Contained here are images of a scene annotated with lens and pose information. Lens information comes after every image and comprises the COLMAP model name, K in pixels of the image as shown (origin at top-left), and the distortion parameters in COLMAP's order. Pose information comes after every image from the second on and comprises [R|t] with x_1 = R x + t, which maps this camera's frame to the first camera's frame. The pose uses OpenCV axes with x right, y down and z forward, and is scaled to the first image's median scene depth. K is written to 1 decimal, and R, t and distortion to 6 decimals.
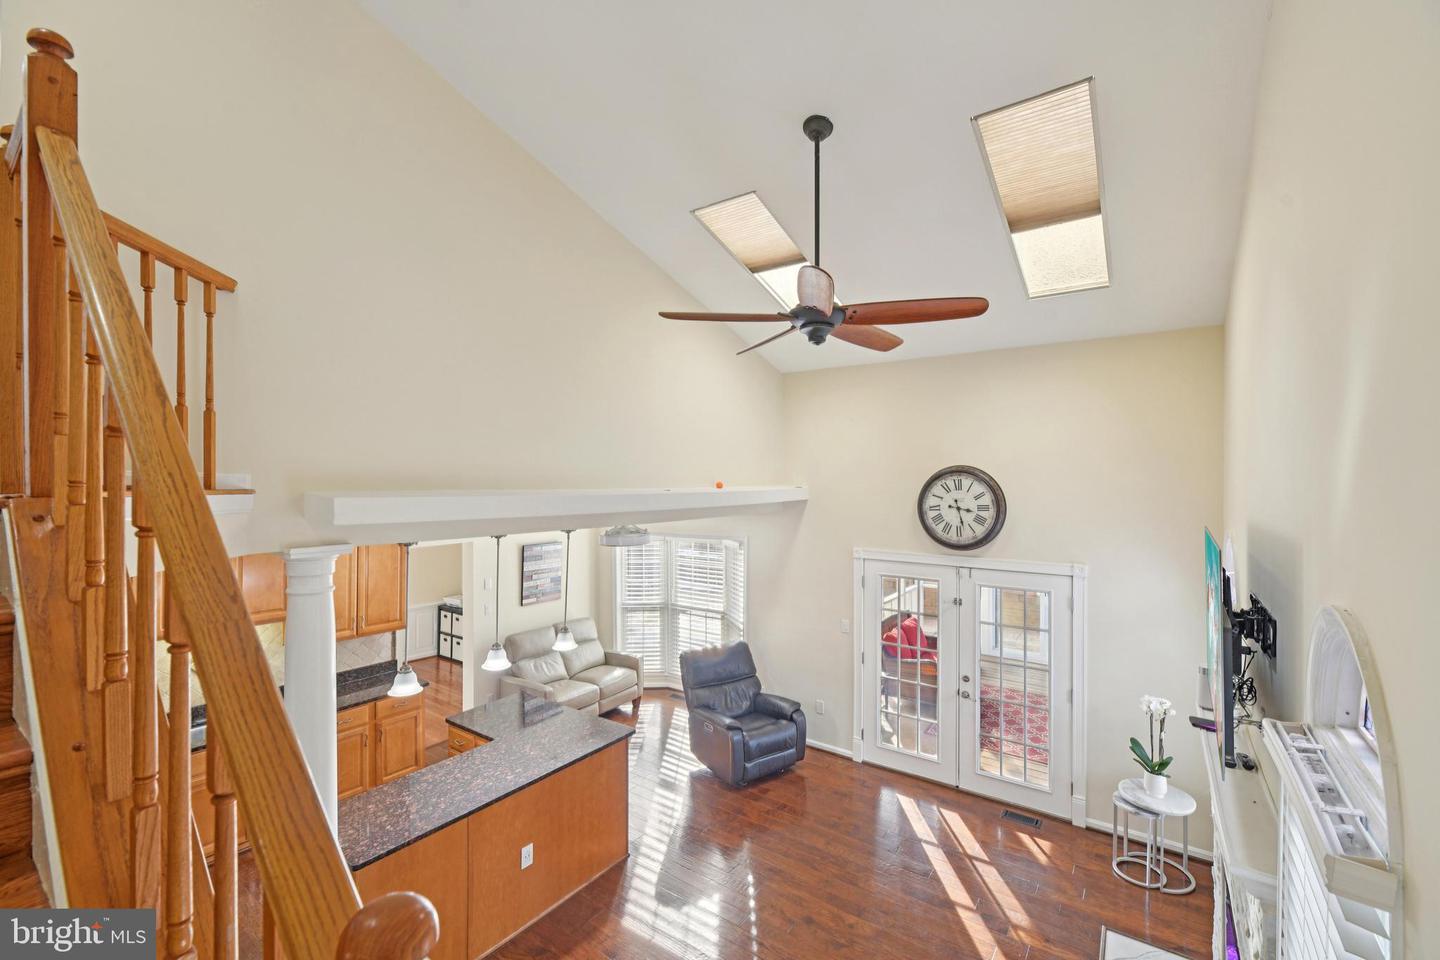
lens RADIAL K [[612.8, 0, 670.0], [0, 612.8, 507.2], [0, 0, 1]] dist [-0.001143, -0.000852]
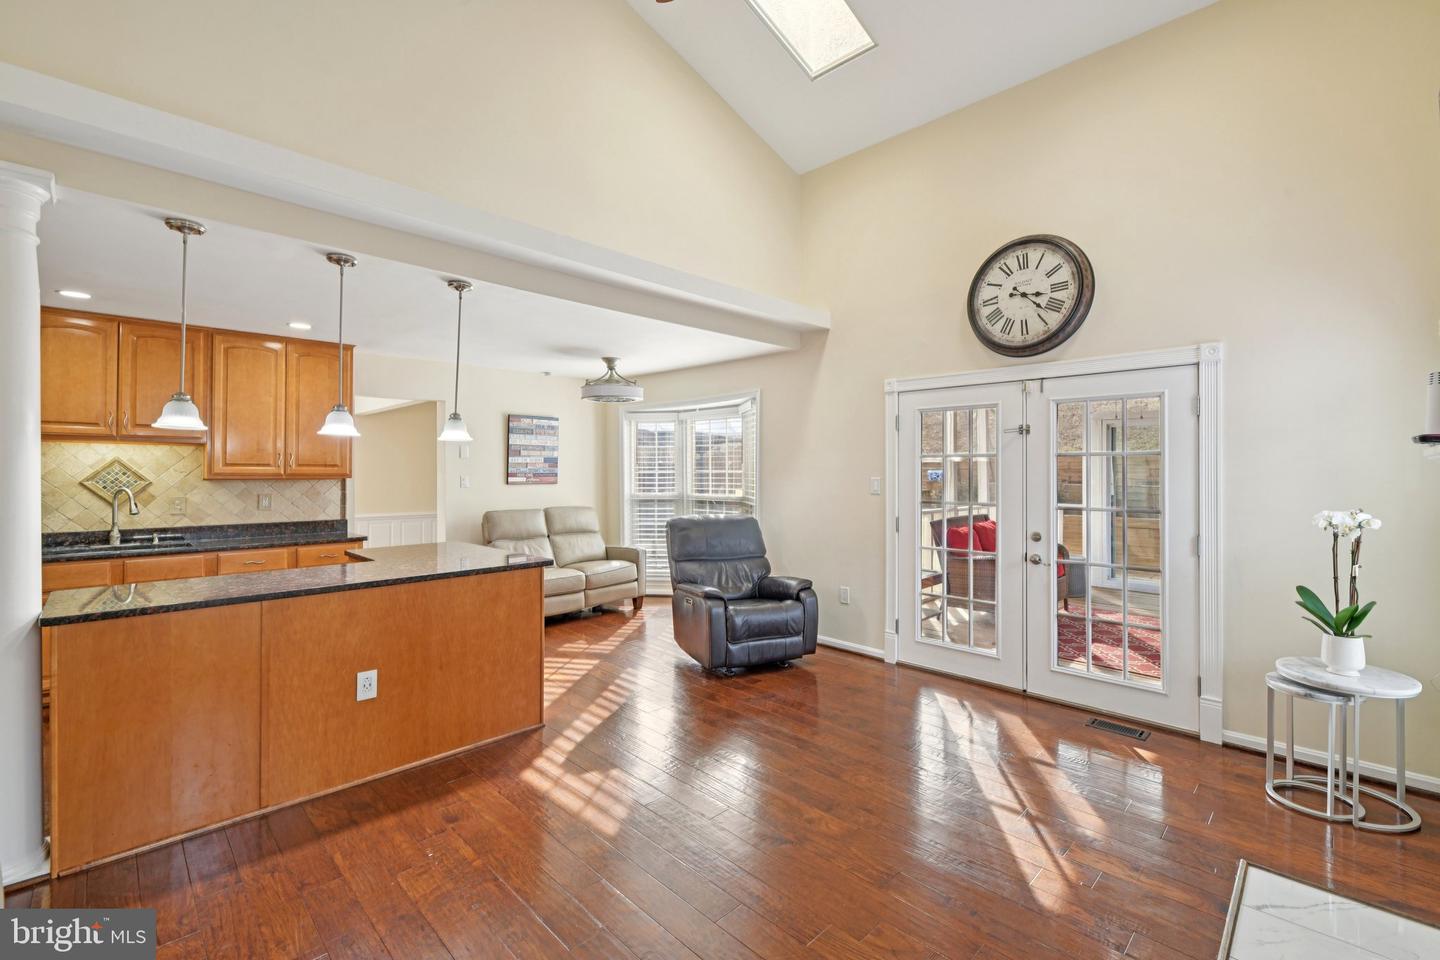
lens RADIAL K [[612.8, 0, 675.3], [0, 612.8, 491.7], [0, 0, 1]] dist [-0.001143, -0.000852]
pose [[0.987158, 0.008477, -0.159521, 0.181374], [-0.010819, 0.999846, -0.013815, 0.241771], [0.159379, 0.015363, 0.987098, 0.226981]]
